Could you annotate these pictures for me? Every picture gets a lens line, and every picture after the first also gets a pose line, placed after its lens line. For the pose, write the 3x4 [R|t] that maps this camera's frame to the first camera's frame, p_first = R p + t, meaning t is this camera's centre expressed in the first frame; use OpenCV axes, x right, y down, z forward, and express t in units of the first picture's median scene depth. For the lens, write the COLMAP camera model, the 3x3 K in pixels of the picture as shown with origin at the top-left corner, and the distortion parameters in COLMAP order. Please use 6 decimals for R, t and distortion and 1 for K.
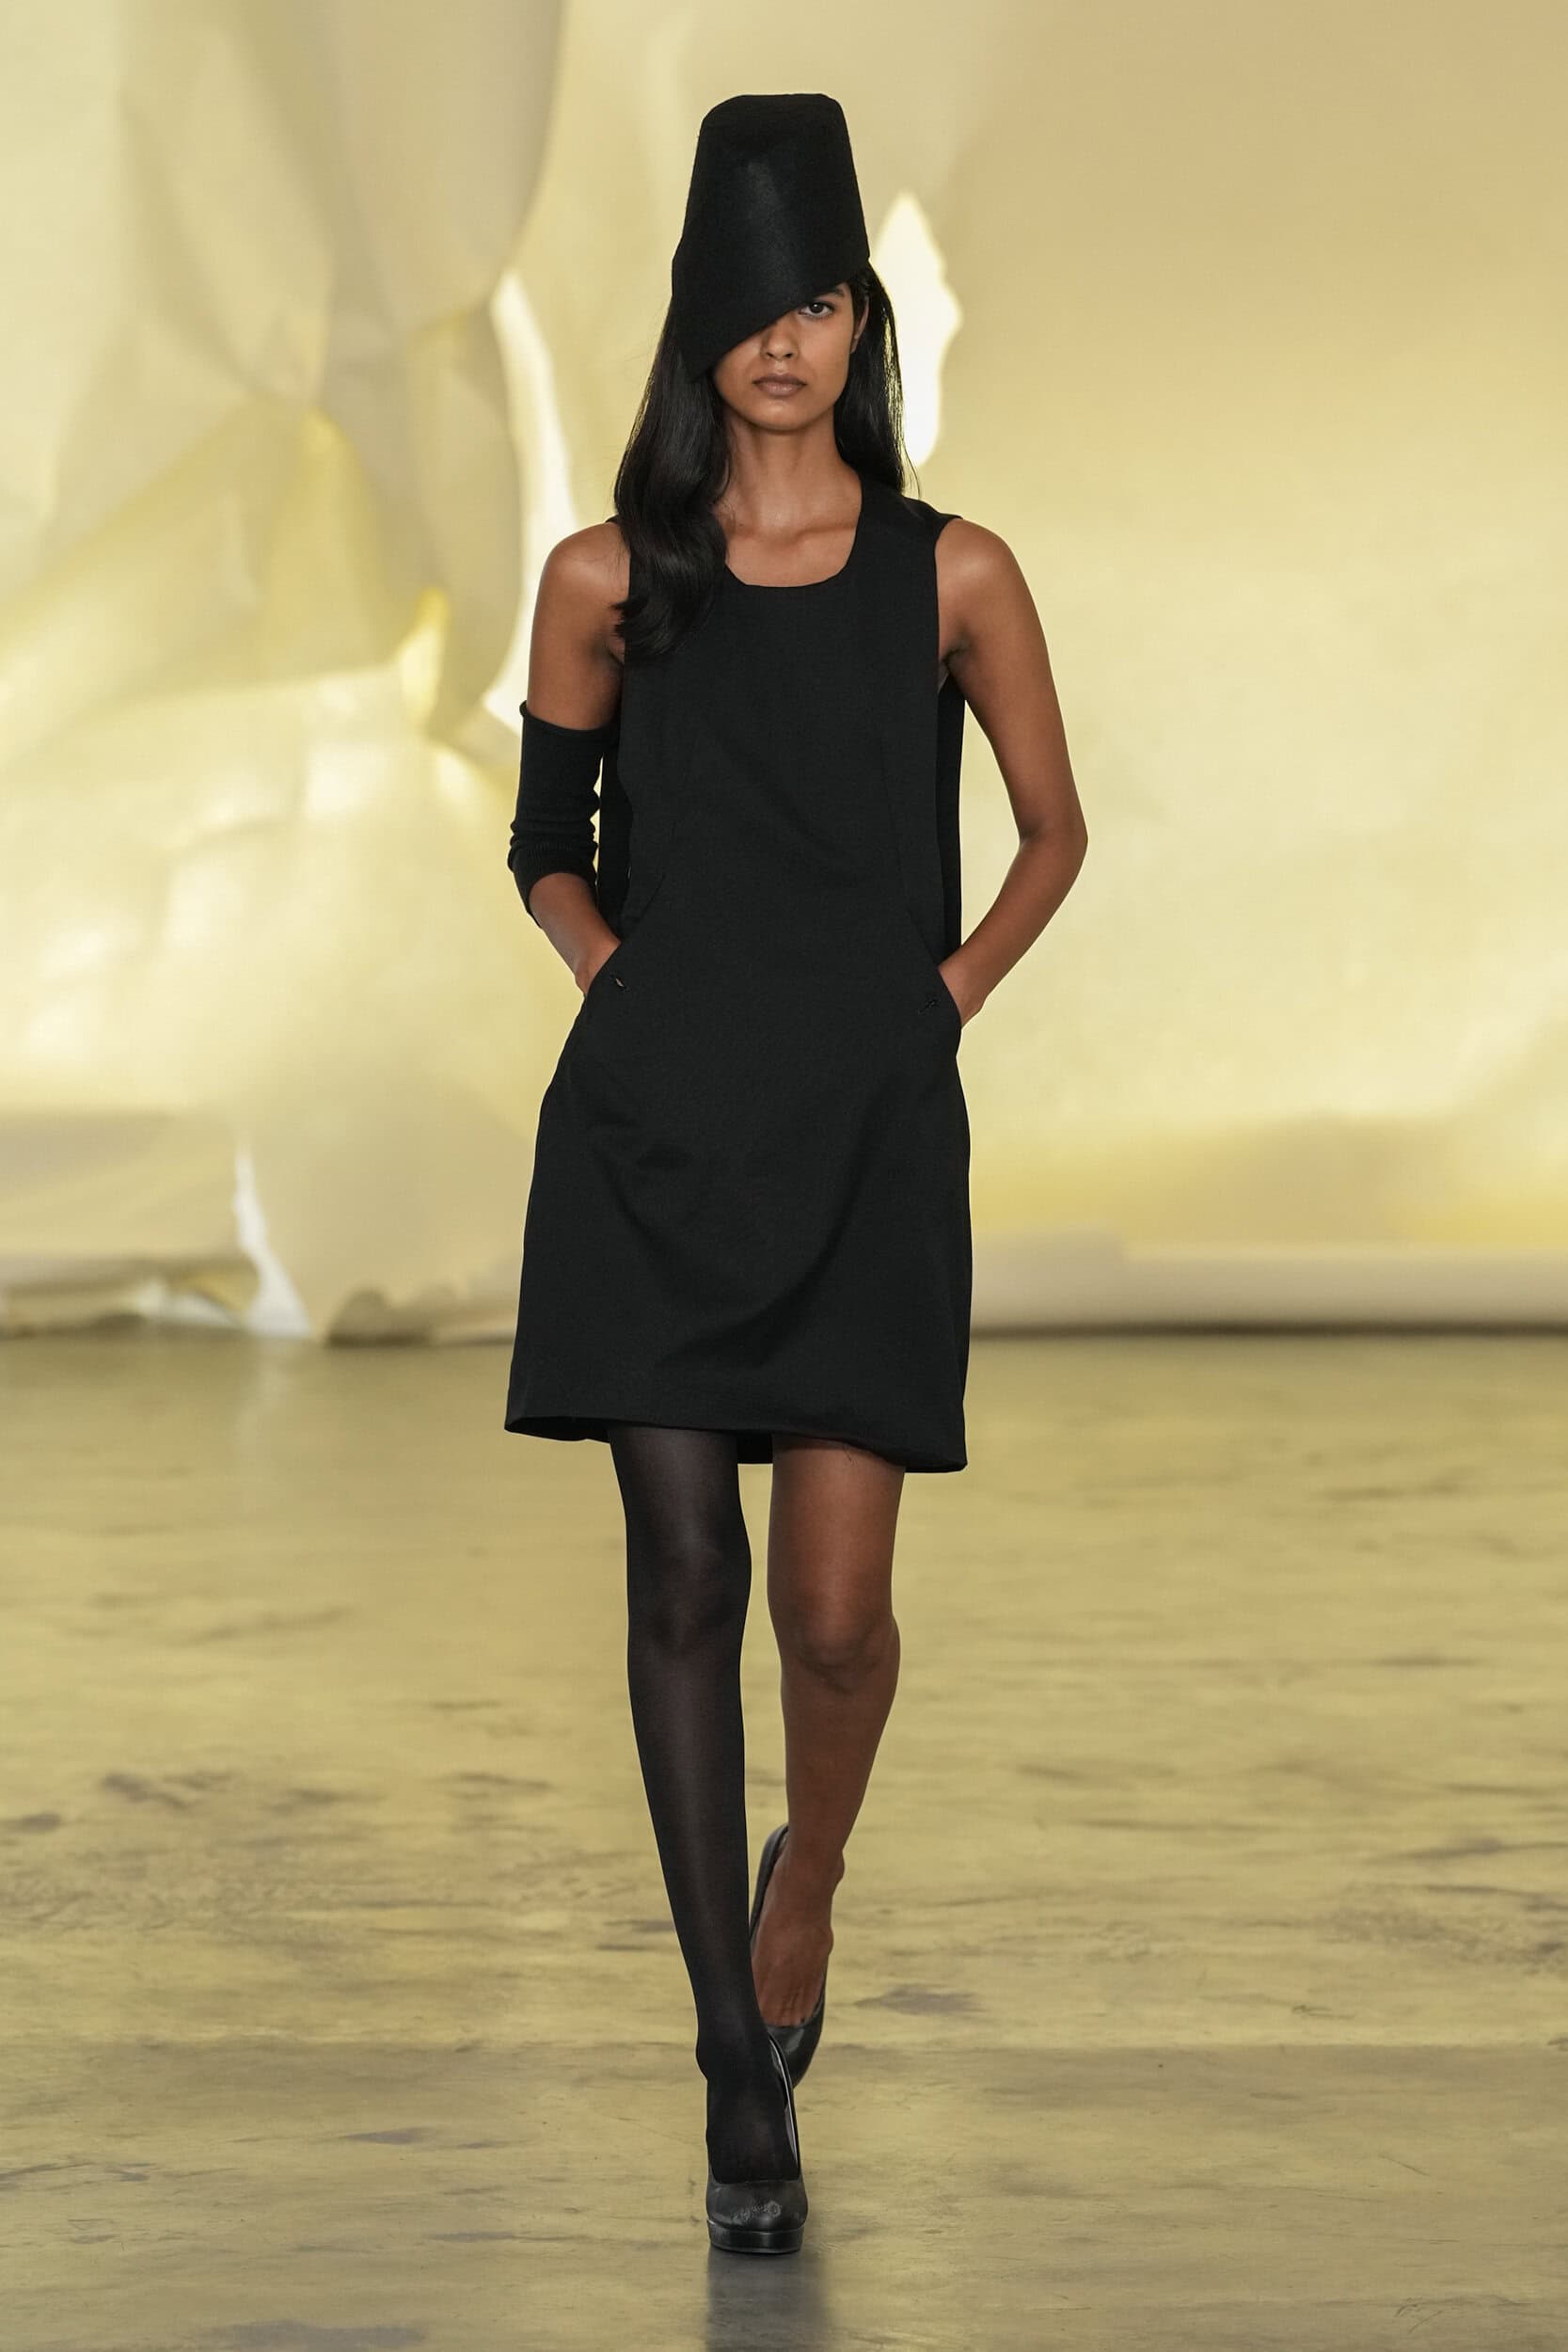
lens RADIAL K [[12813.9, 0, 725.7], [0, 12813.9, 1140.5], [0, 0, 1]] dist [0.216536, 0.000000]
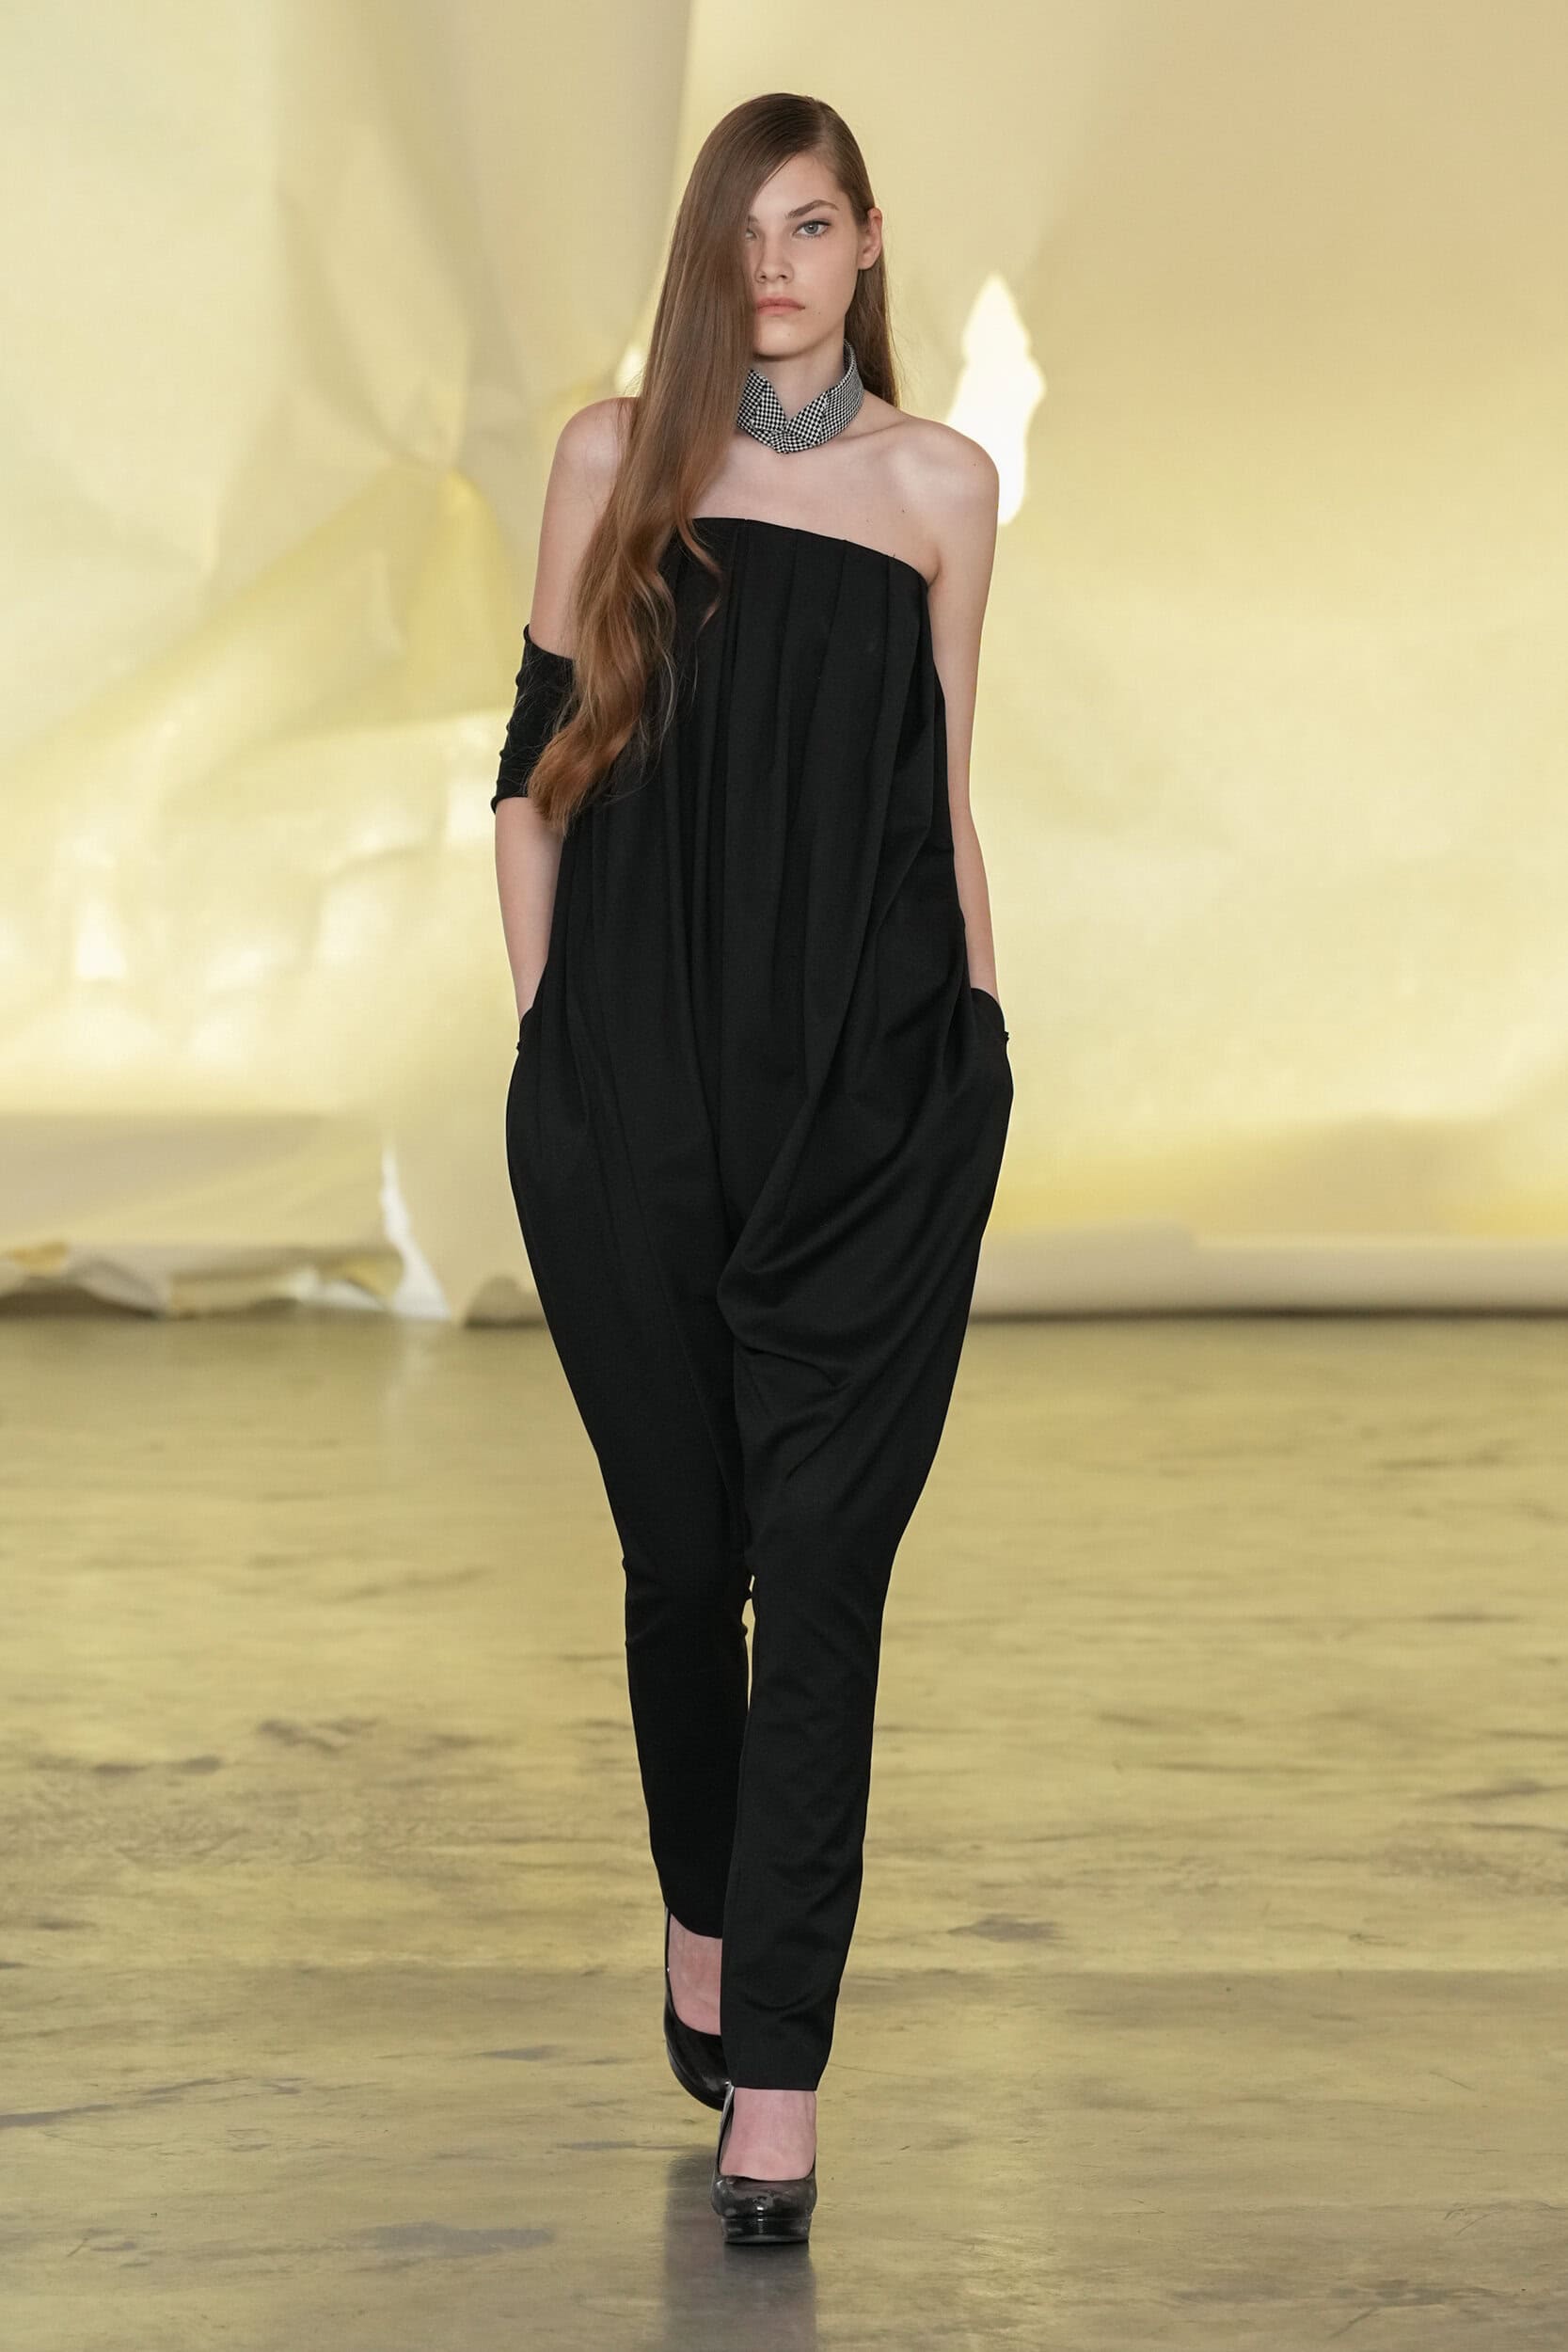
lens RADIAL K [[10400.7, 0, 739.9], [0, 10400.7, 1220.1], [0, 0, 1]] dist [0.200607, 0.000000]
pose [[0.999974, 0.000470, -0.007236, -0.001269], [-0.000413, 0.999968, 0.007951, -0.000286], [0.007239, -0.007947, 0.999942, 0.114379]]
